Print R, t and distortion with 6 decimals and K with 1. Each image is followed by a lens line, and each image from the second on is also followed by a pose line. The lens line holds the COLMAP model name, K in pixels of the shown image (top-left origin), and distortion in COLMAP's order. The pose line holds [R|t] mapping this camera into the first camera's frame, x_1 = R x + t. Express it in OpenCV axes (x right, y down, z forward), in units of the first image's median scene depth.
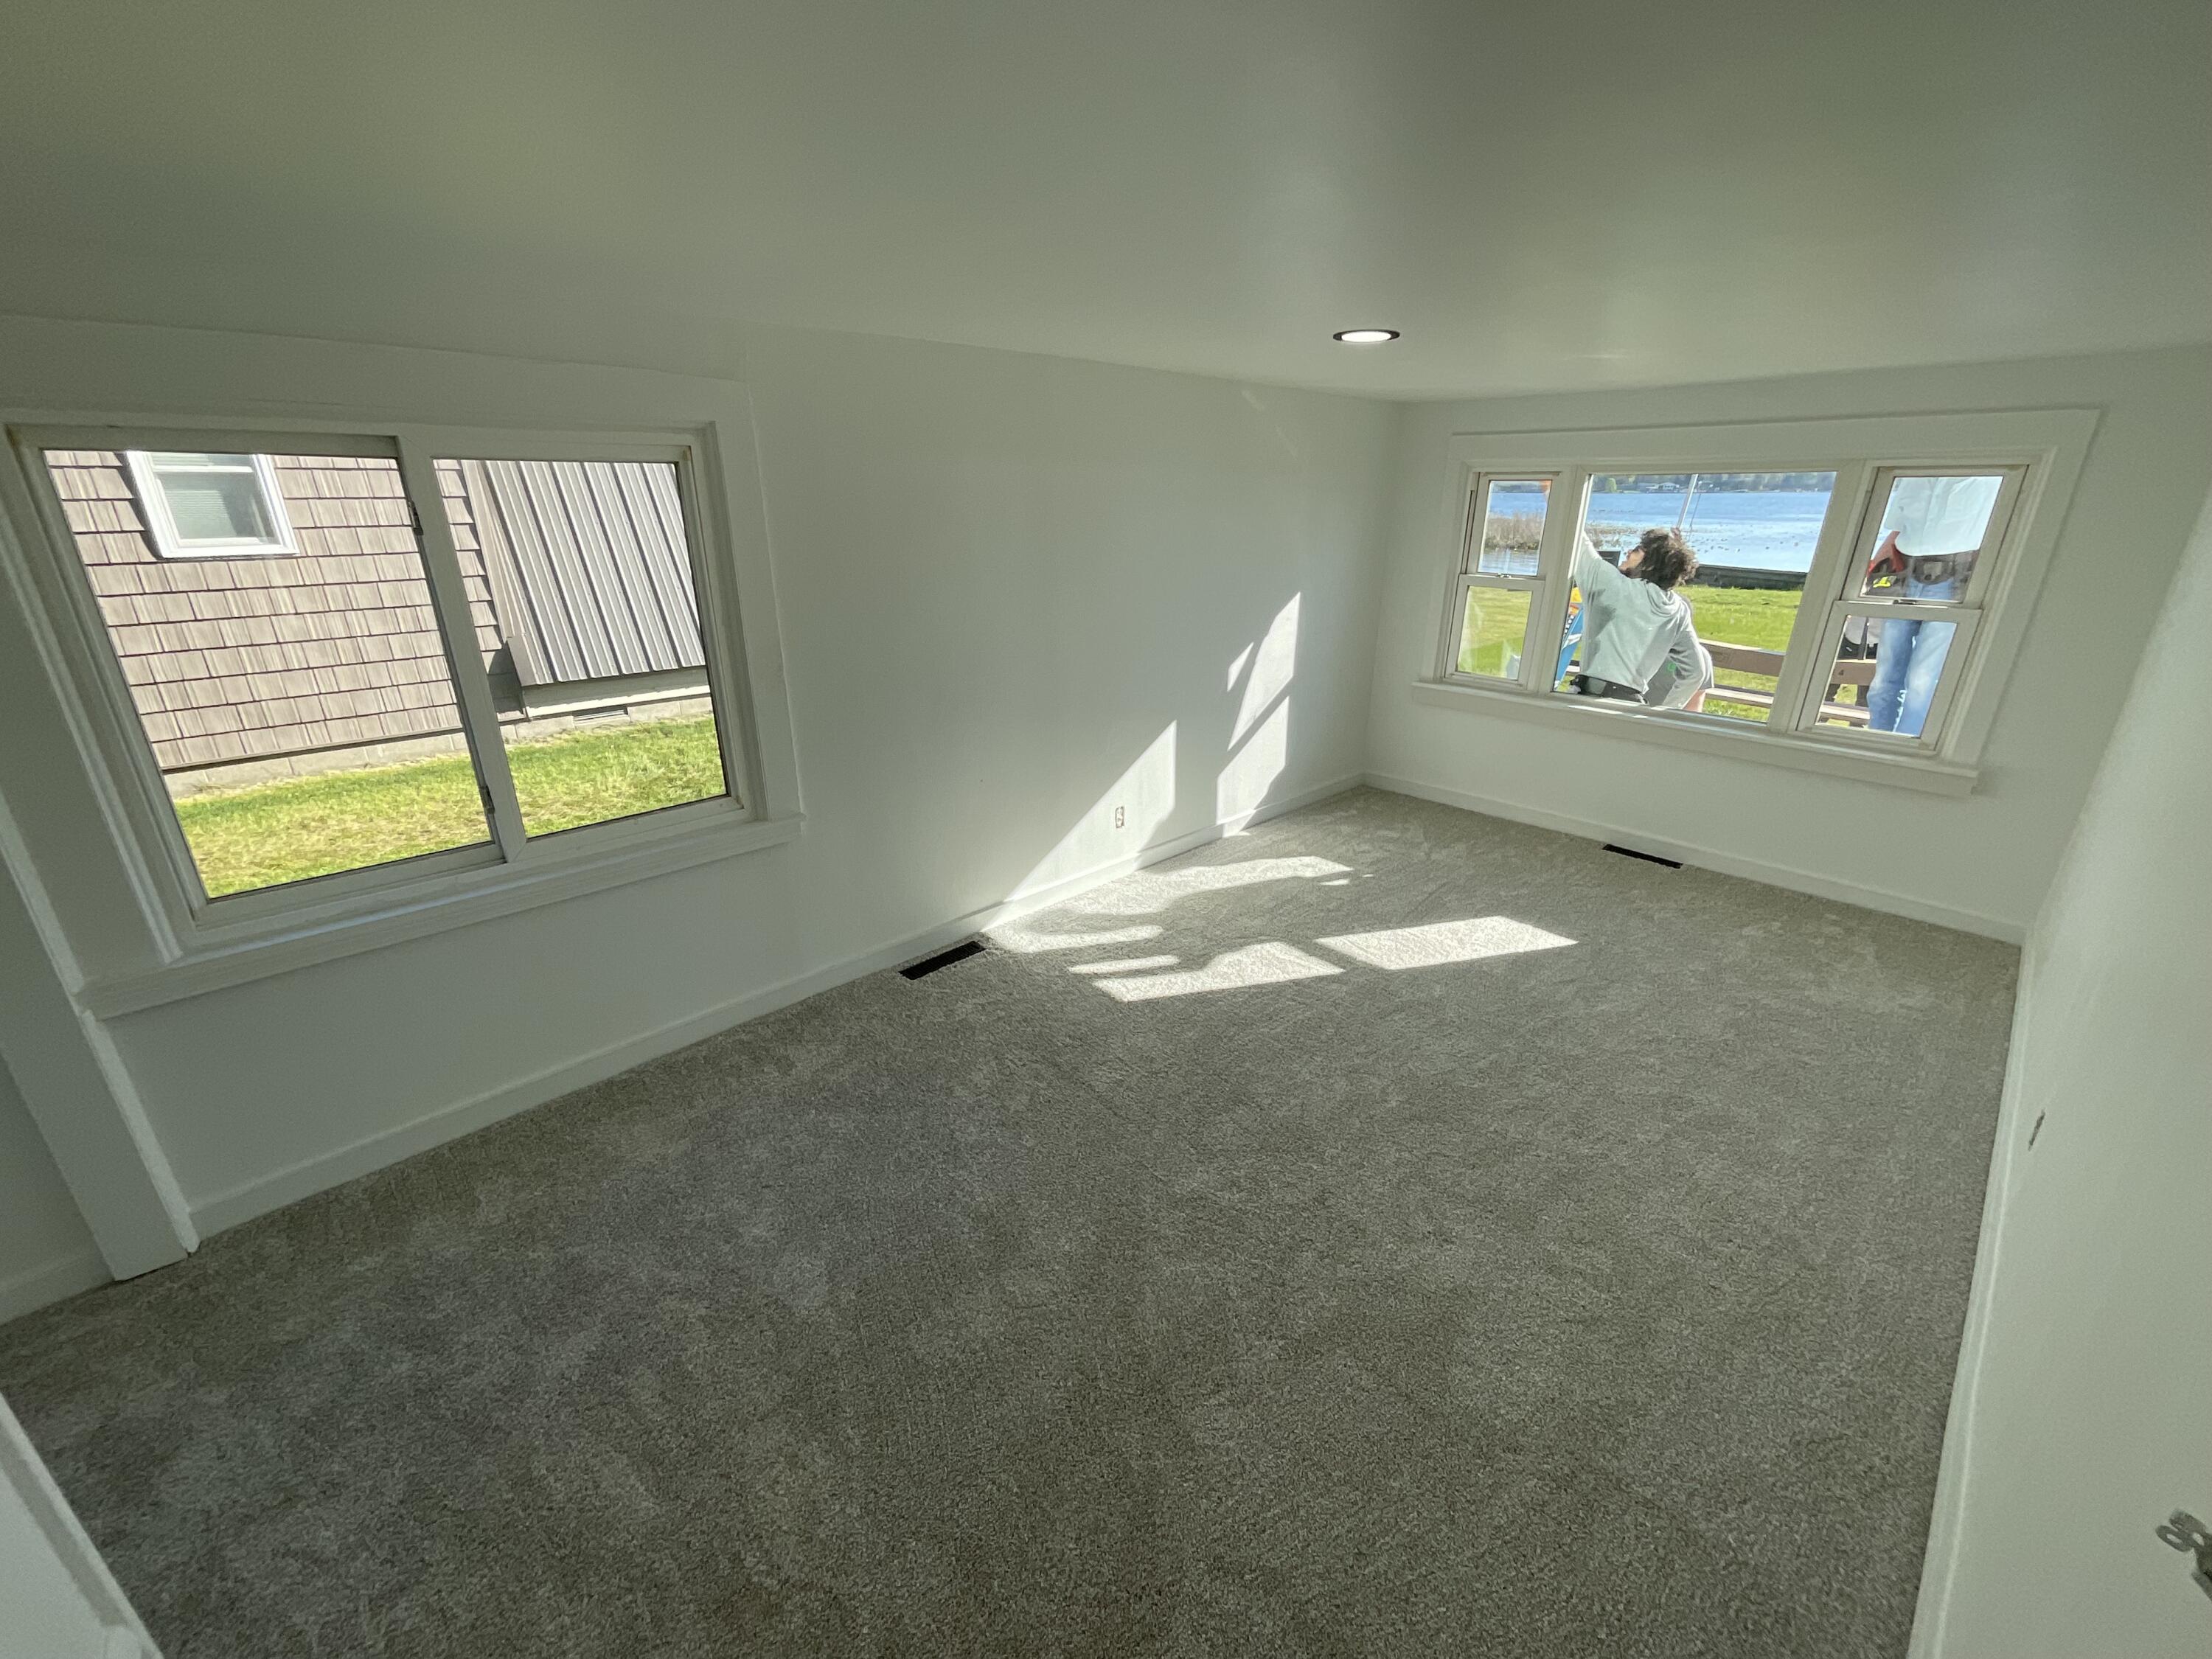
lens RADIAL K [[889.2, 0, 1106.0], [0, 889.2, 829.5], [0, 0, 1]] dist [0.000330, 0.000136]
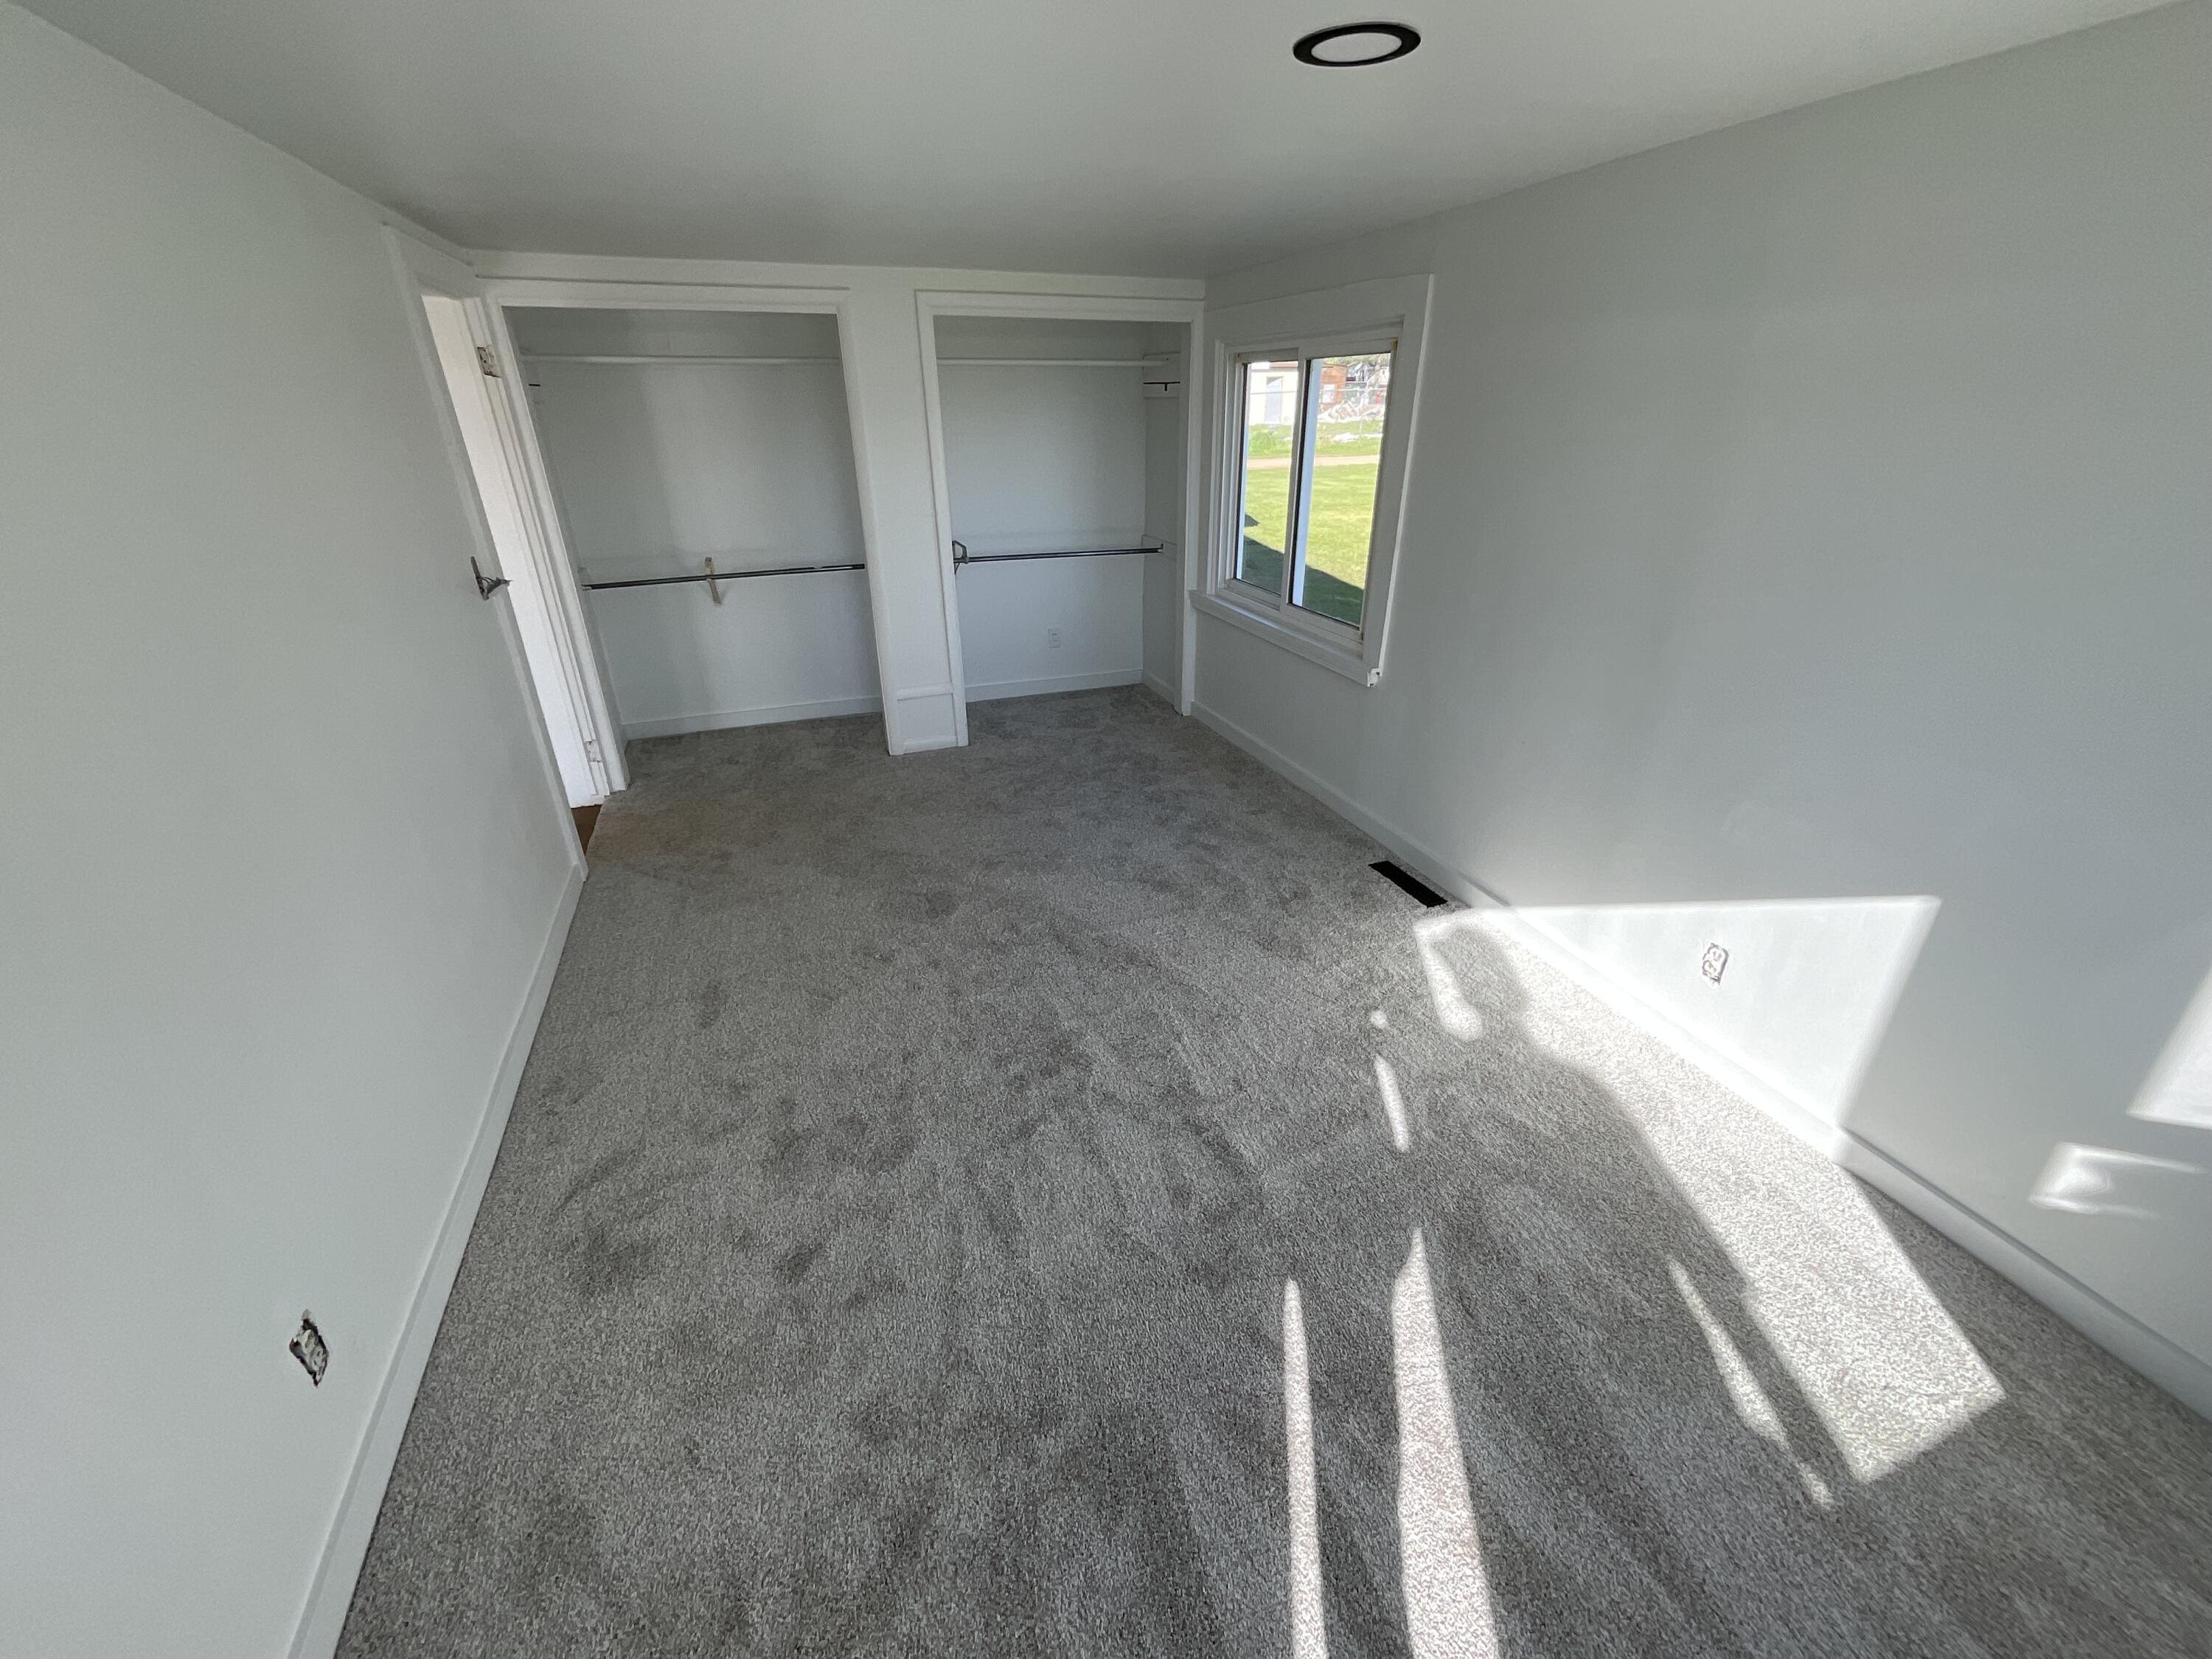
lens RADIAL K [[889.2, 0, 1106.0], [0, 889.2, 829.5], [0, 0, 1]] dist [0.000330, 0.000136]
pose [[-0.424728, 0.388884, -0.817542, 0.884179], [-0.312870, 0.784350, 0.535637, -0.382186], [0.849540, 0.483284, -0.211465, 1.119933]]
